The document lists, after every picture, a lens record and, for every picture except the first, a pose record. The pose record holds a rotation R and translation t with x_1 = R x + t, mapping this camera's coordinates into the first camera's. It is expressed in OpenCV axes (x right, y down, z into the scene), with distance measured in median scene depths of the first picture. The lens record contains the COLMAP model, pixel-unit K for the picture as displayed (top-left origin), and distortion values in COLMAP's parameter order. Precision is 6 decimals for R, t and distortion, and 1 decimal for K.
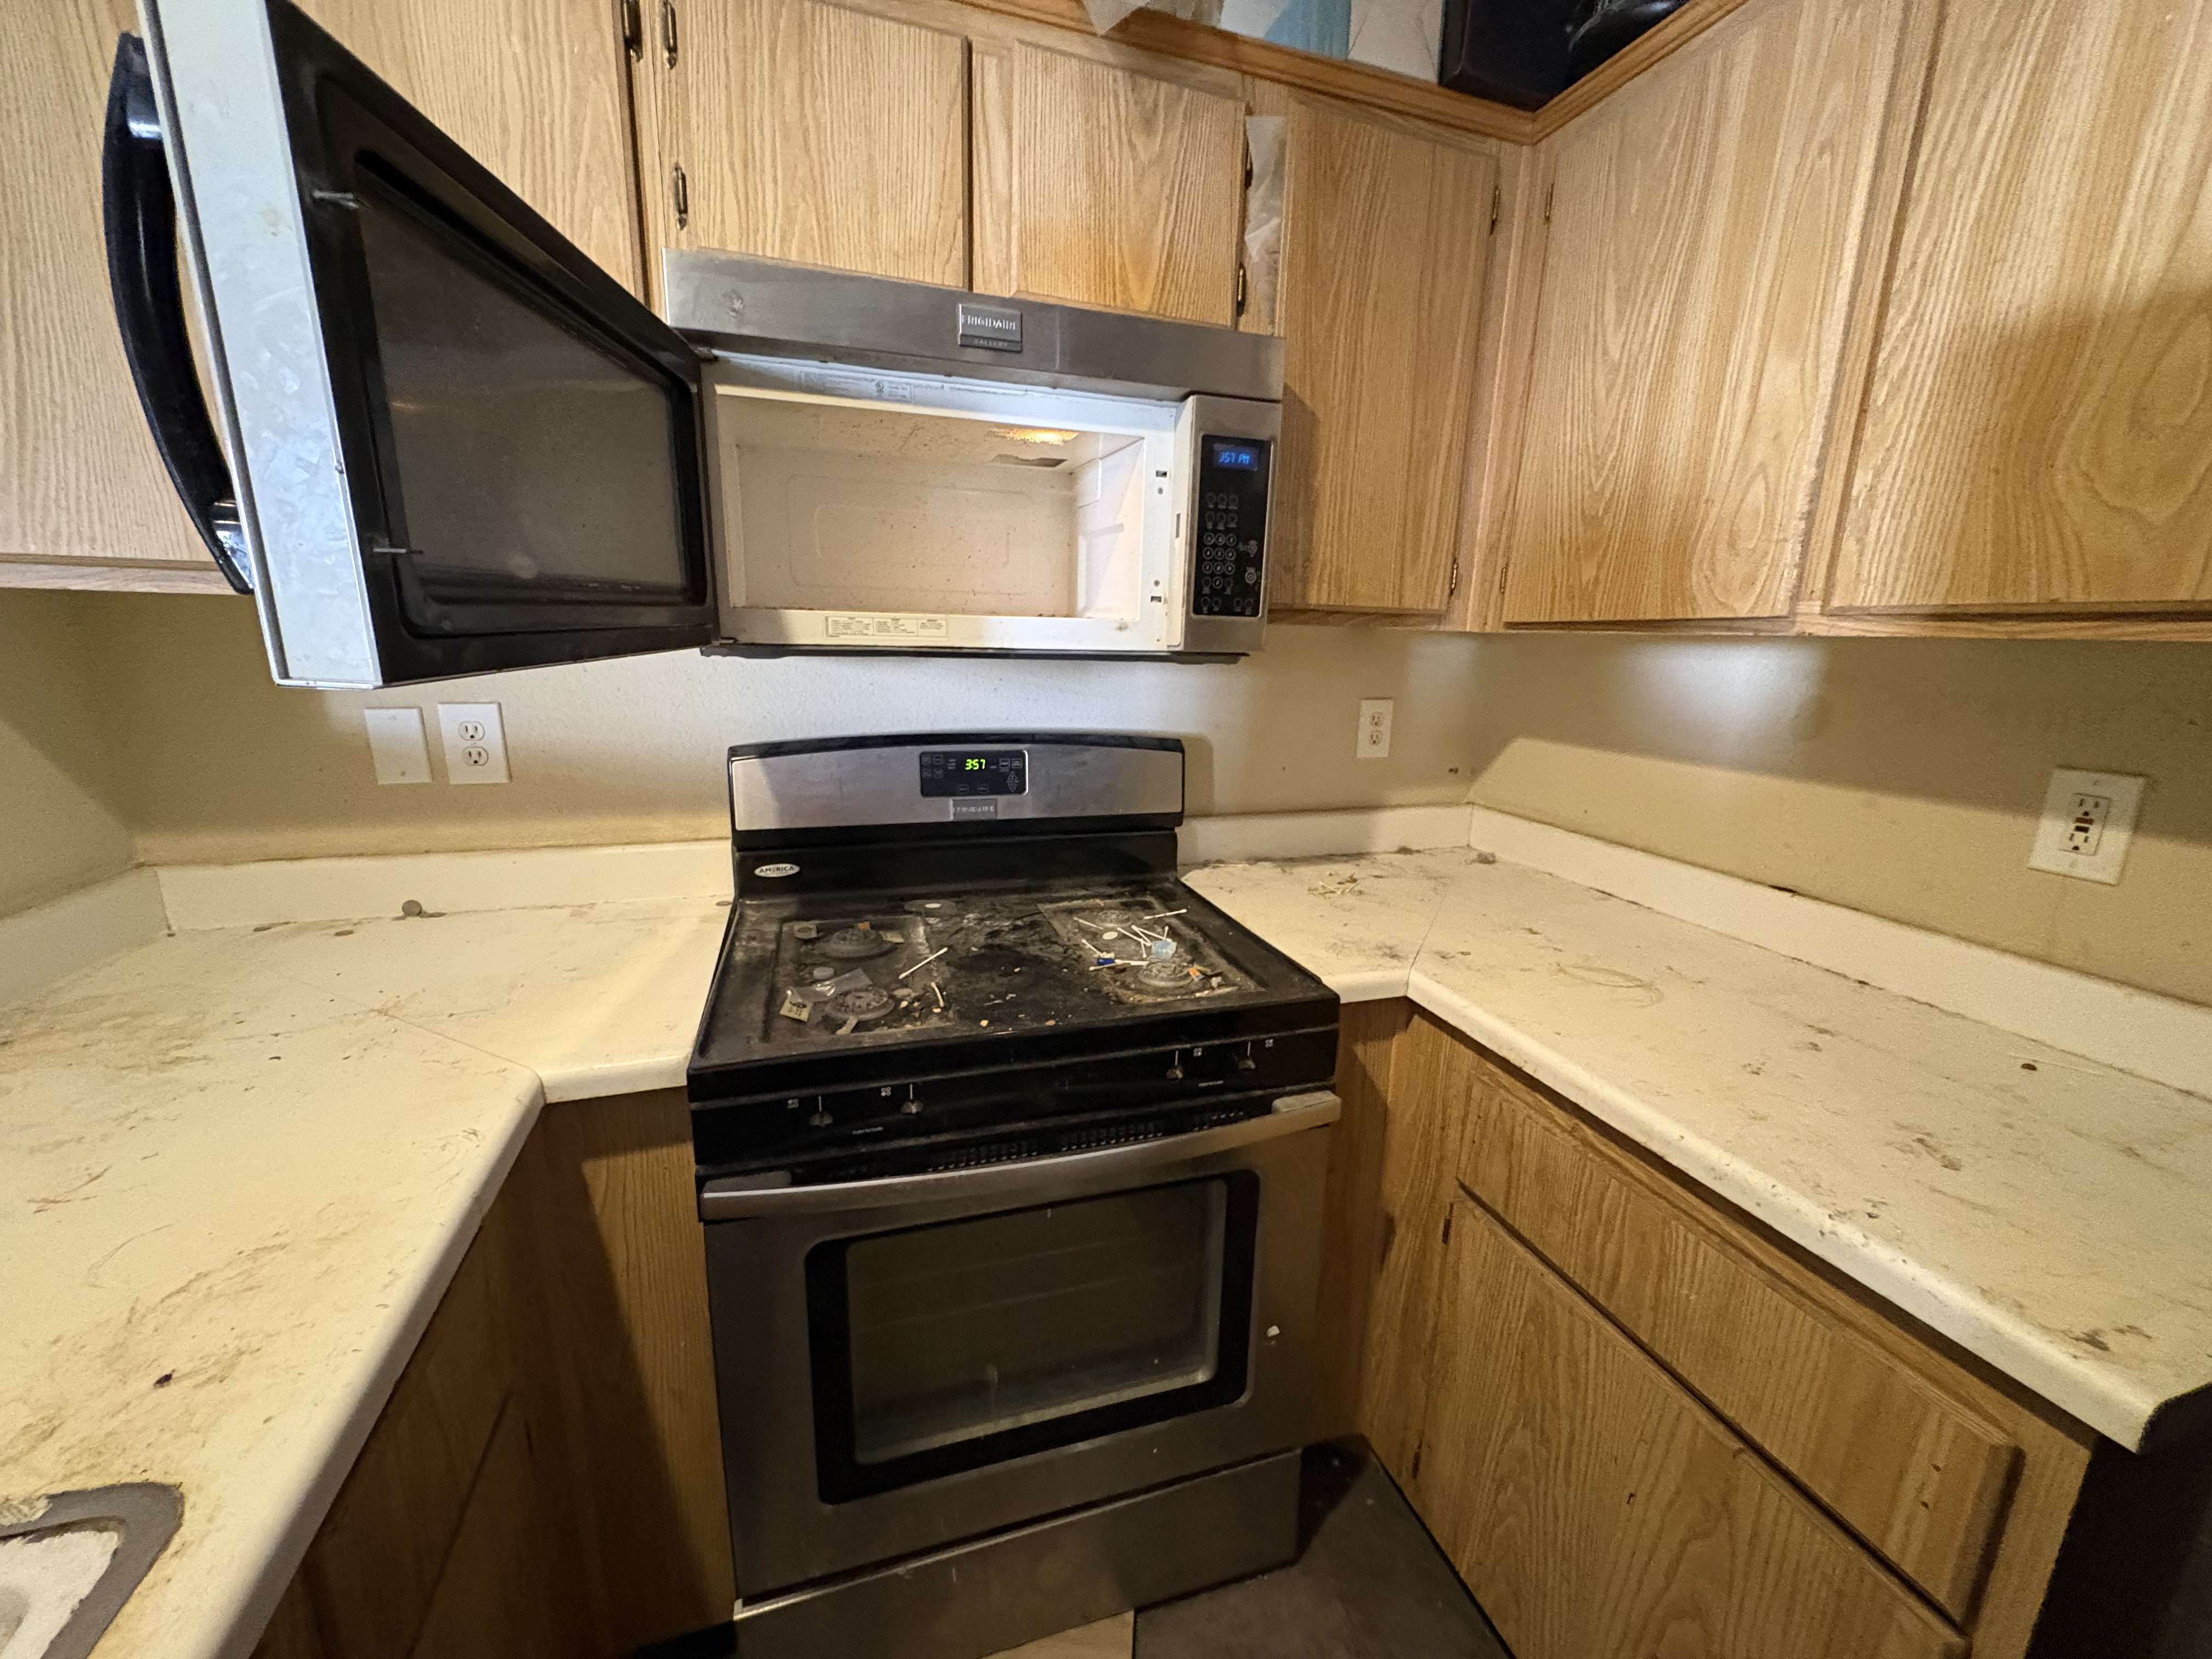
lens RADIAL K [[890.0, 0, 1106.0], [0, 890.0, 829.5], [0, 0, 1]] dist [0.001009, 0.000041]
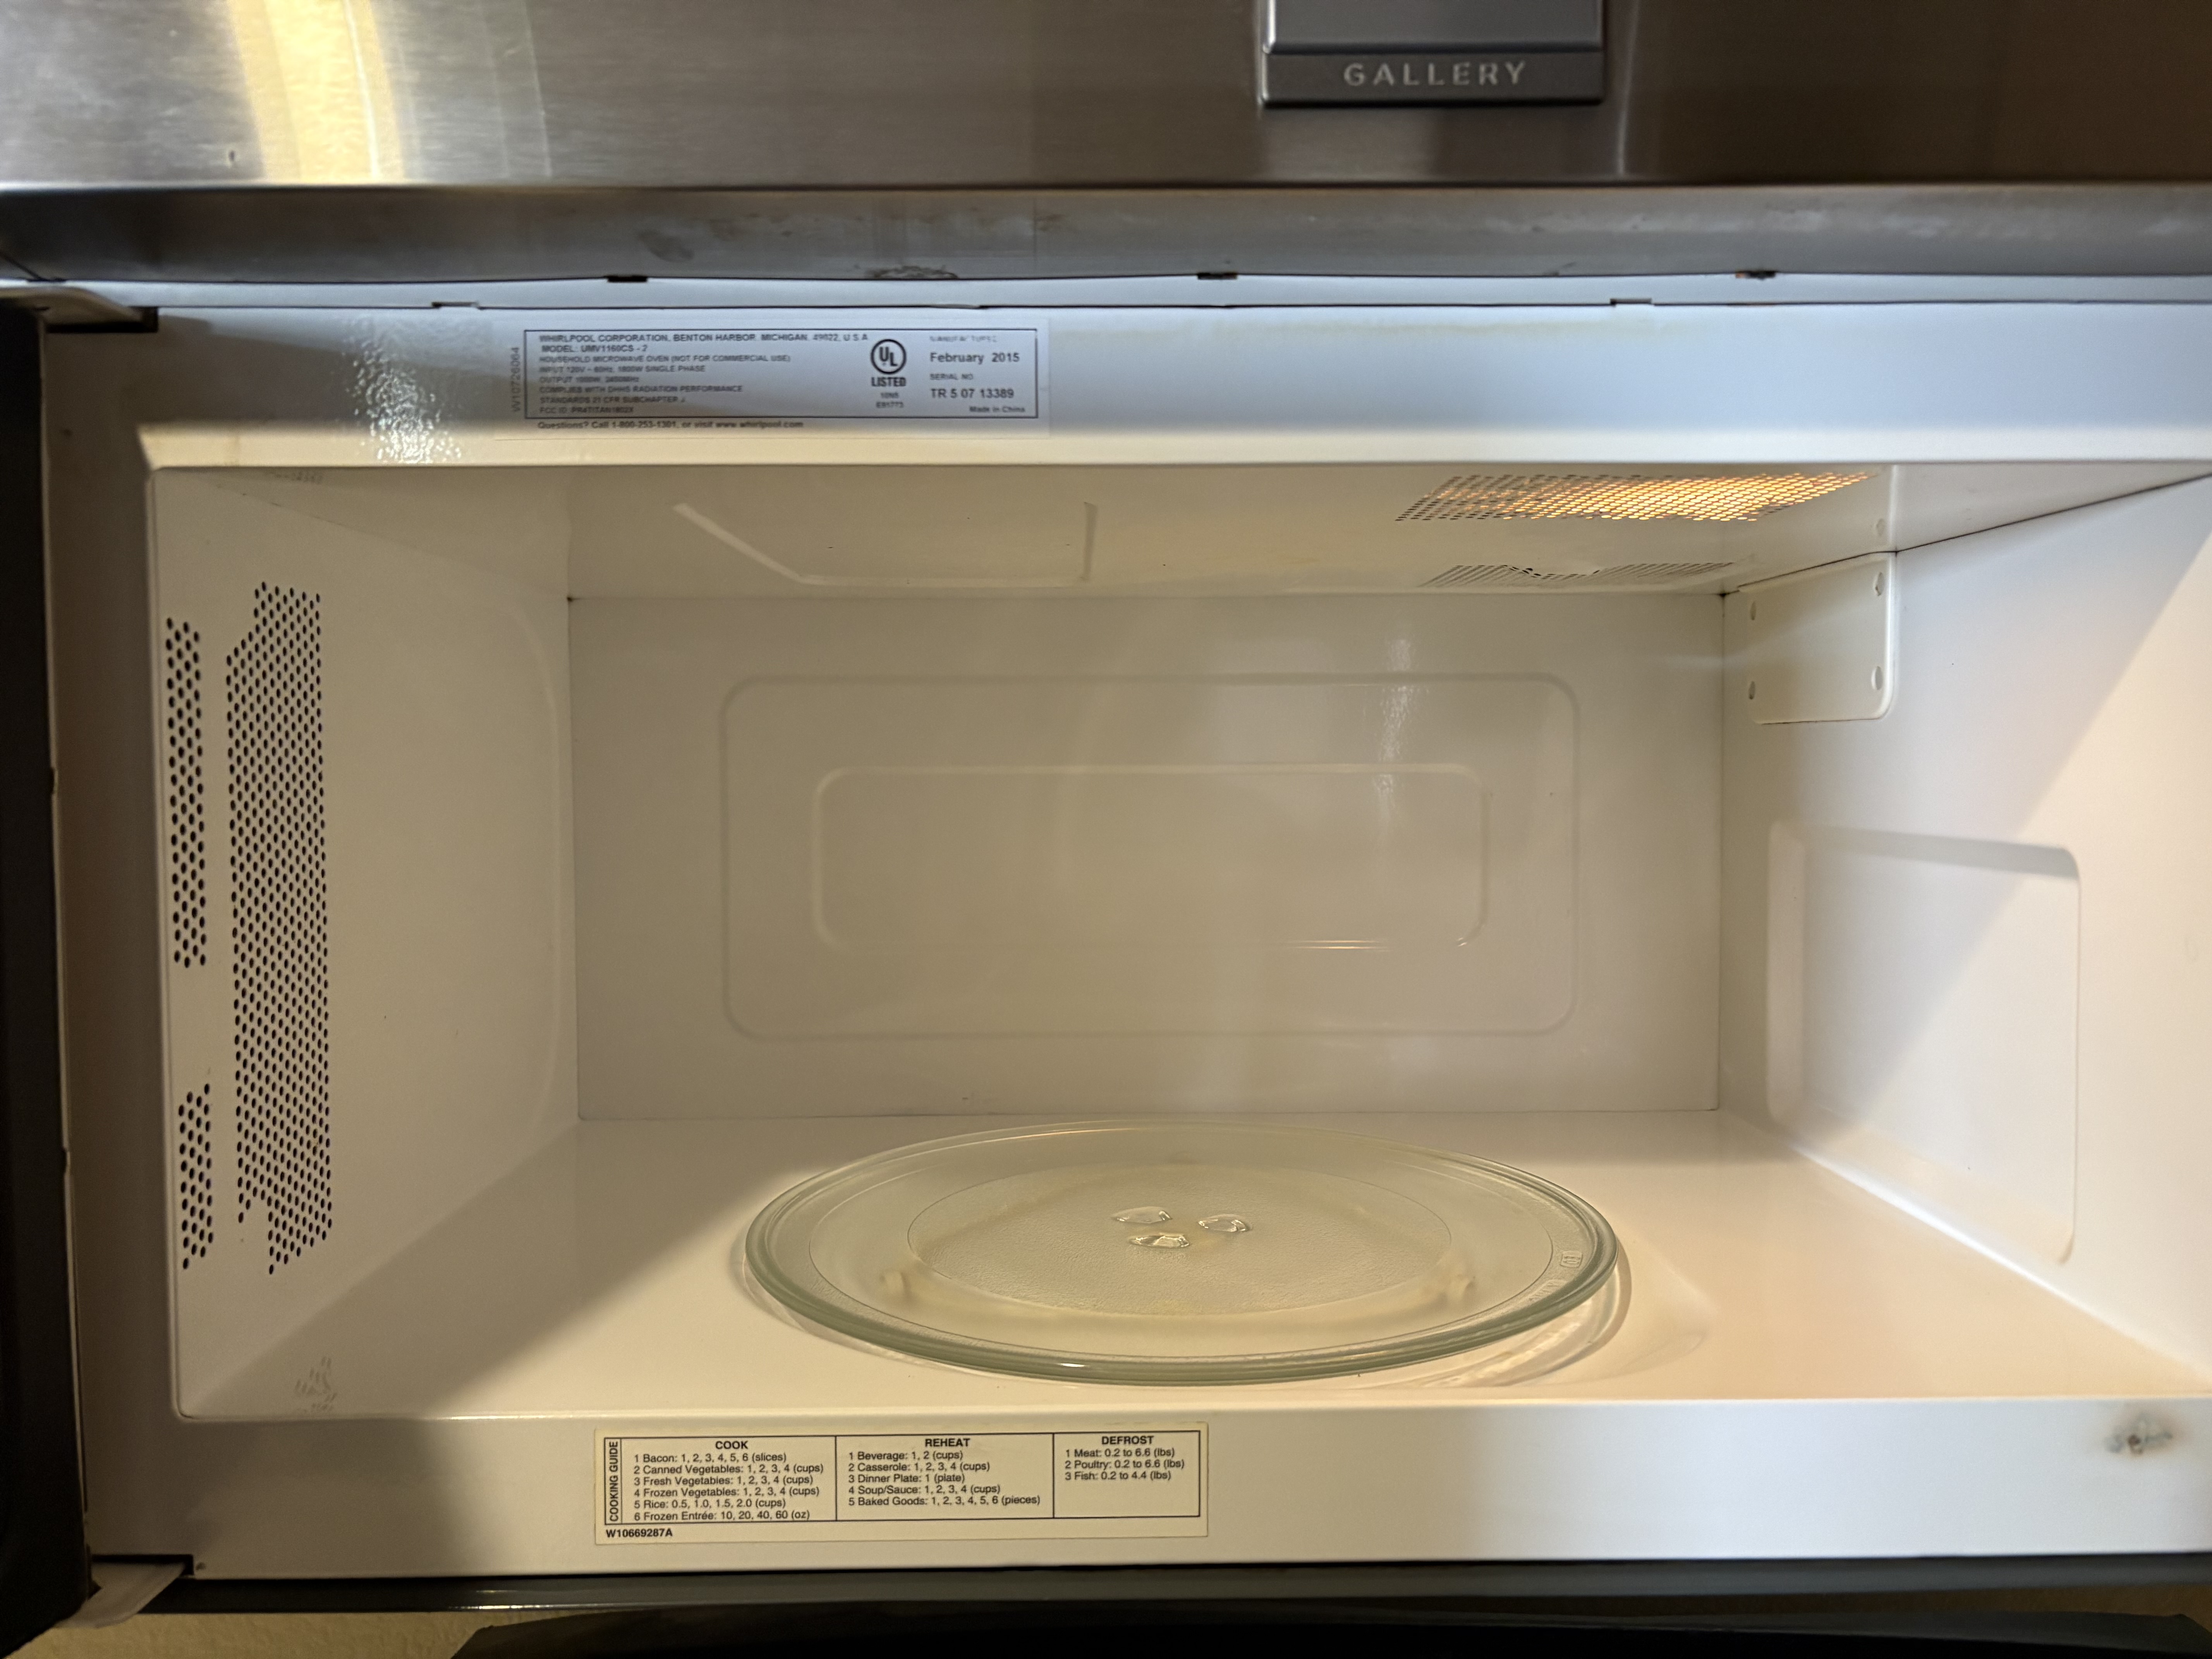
lens RADIAL K [[1749.0, 0, 1106.0], [0, 1749.0, 829.5], [0, 0, 1]] dist [-0.007654, -0.002154]
pose [[0.953058, -0.020283, -0.302107, -0.085617], [-0.037146, 0.982385, -0.183139, -0.316805], [0.300500, 0.185765, 0.935517, 0.653400]]
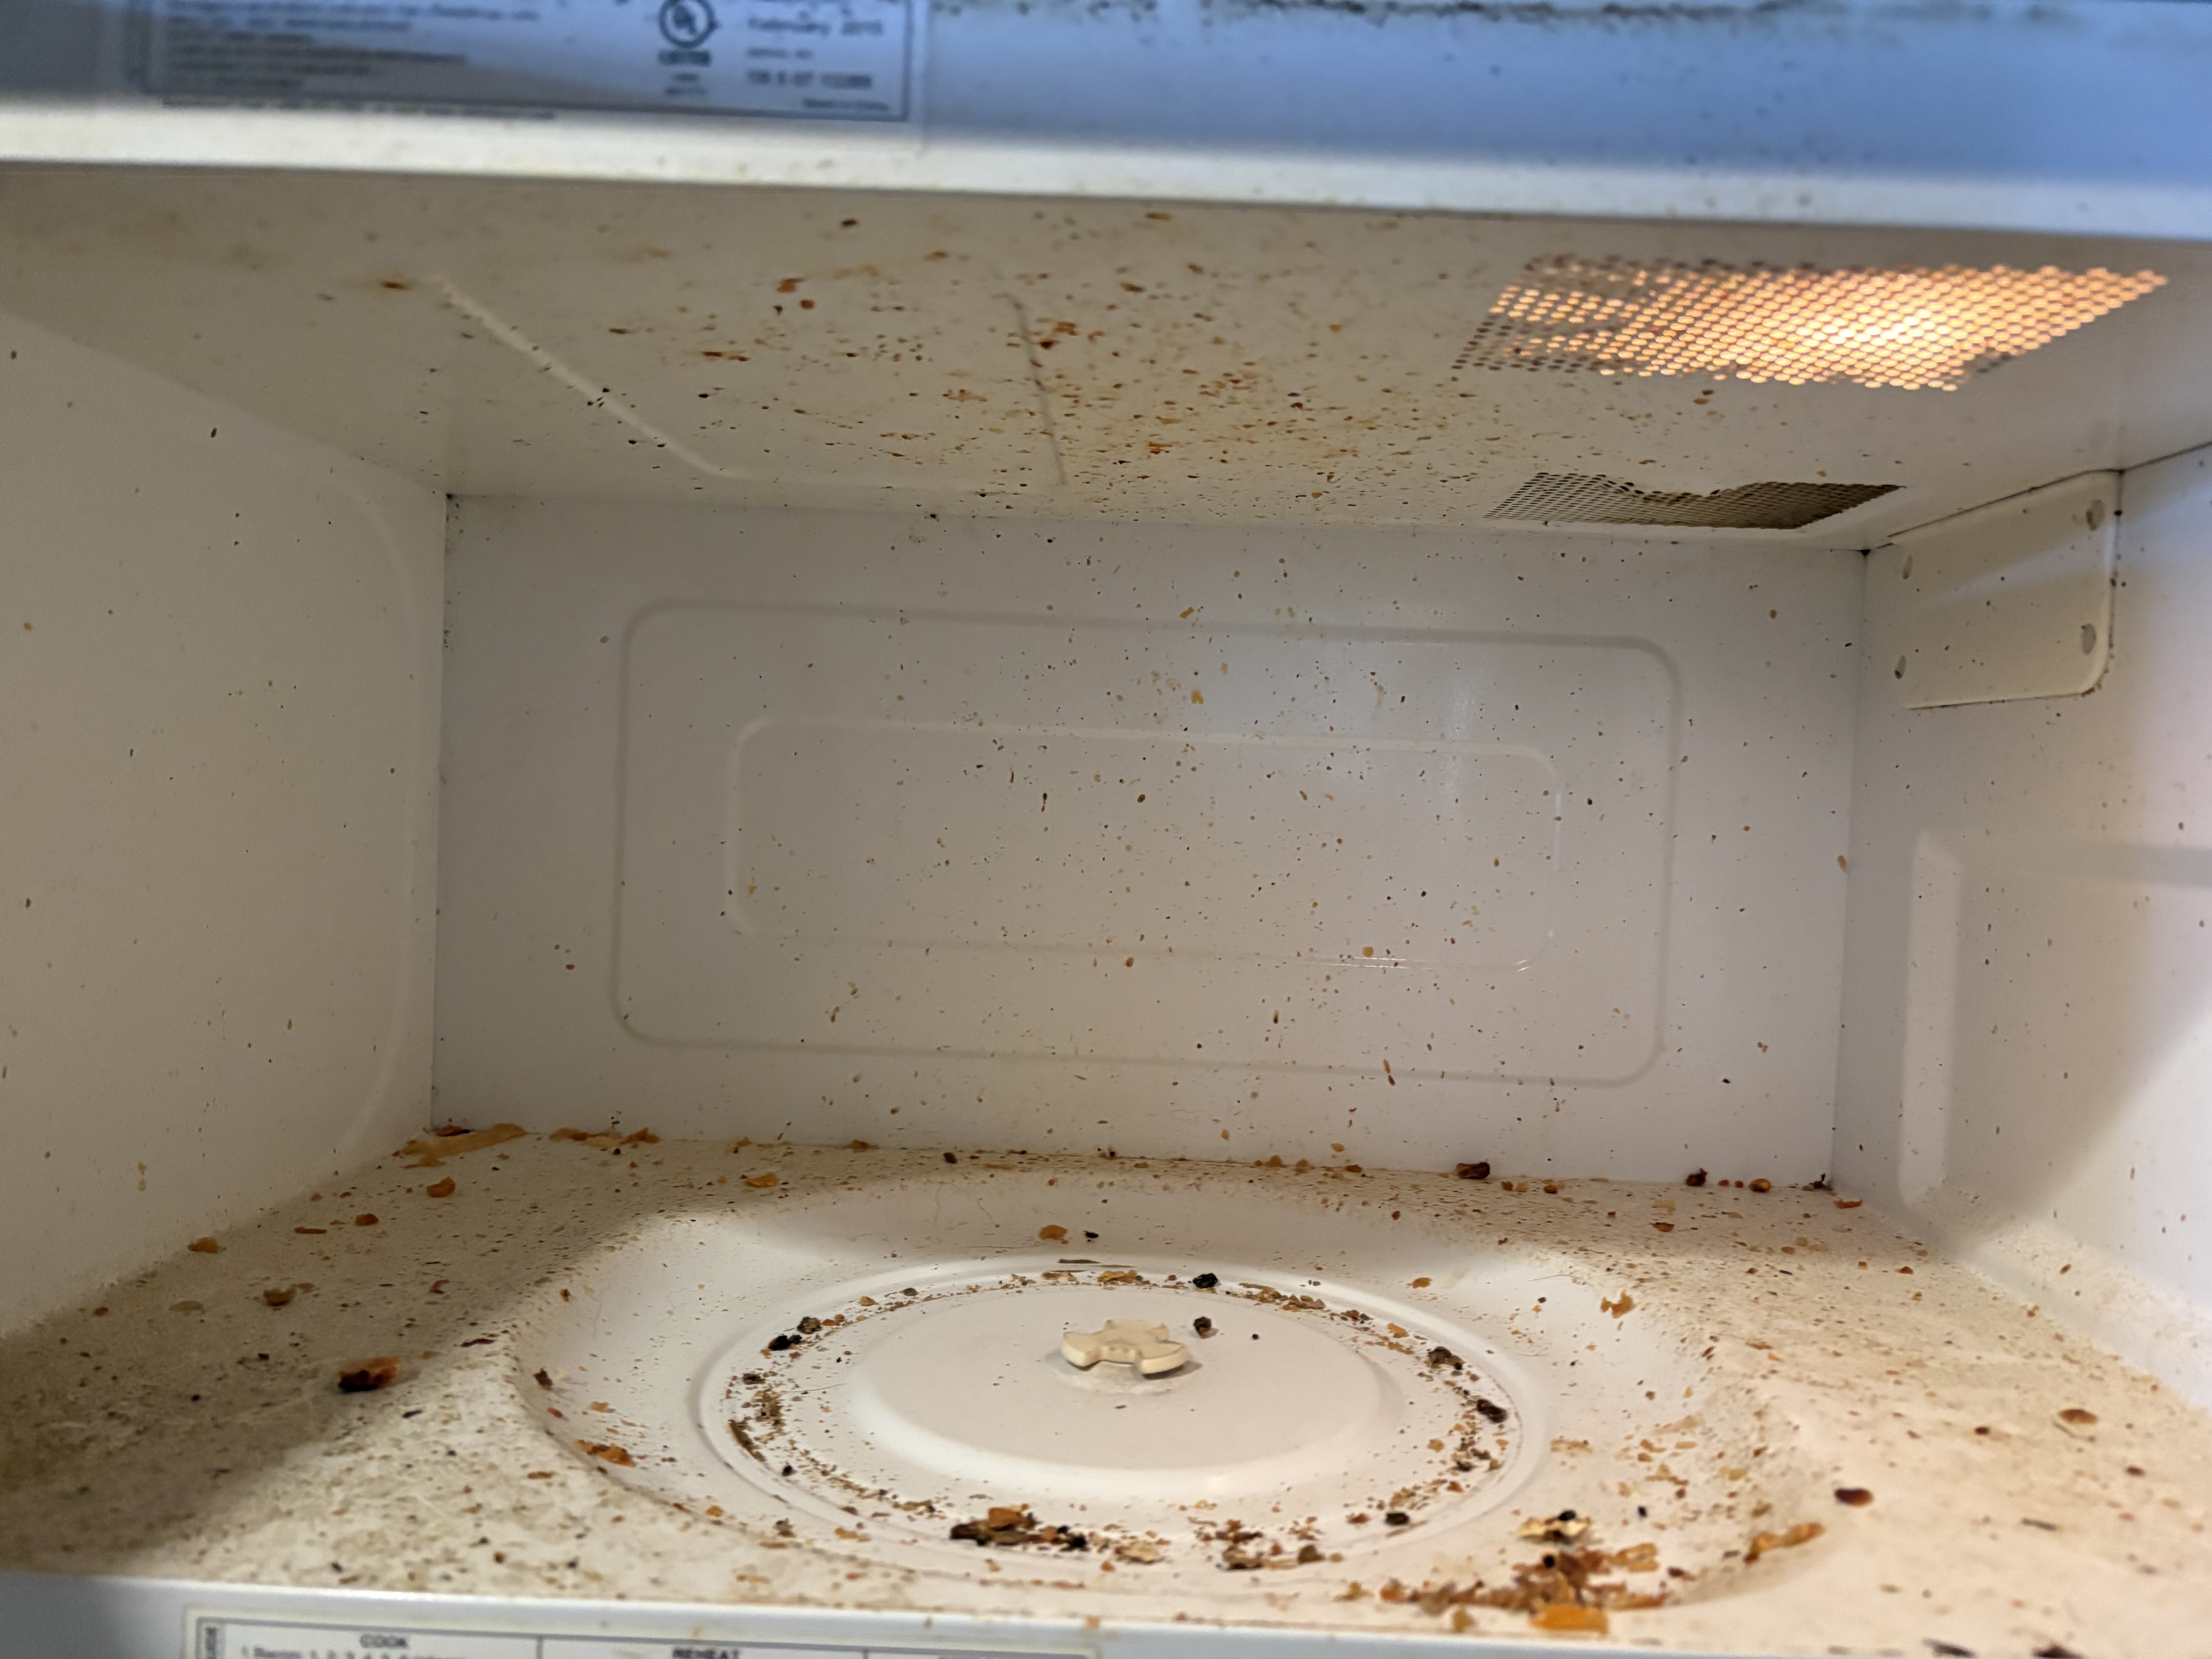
lens RADIAL K [[1669.8, 0, 1106.0], [0, 1669.8, 829.5], [0, 0, 1]] dist [0.008190, 0.005985]
pose [[0.937592, 0.015485, -0.347391, -0.101002], [-0.089743, 0.975941, -0.198709, -0.328828], [0.335956, 0.217484, 0.916425, 0.808245]]
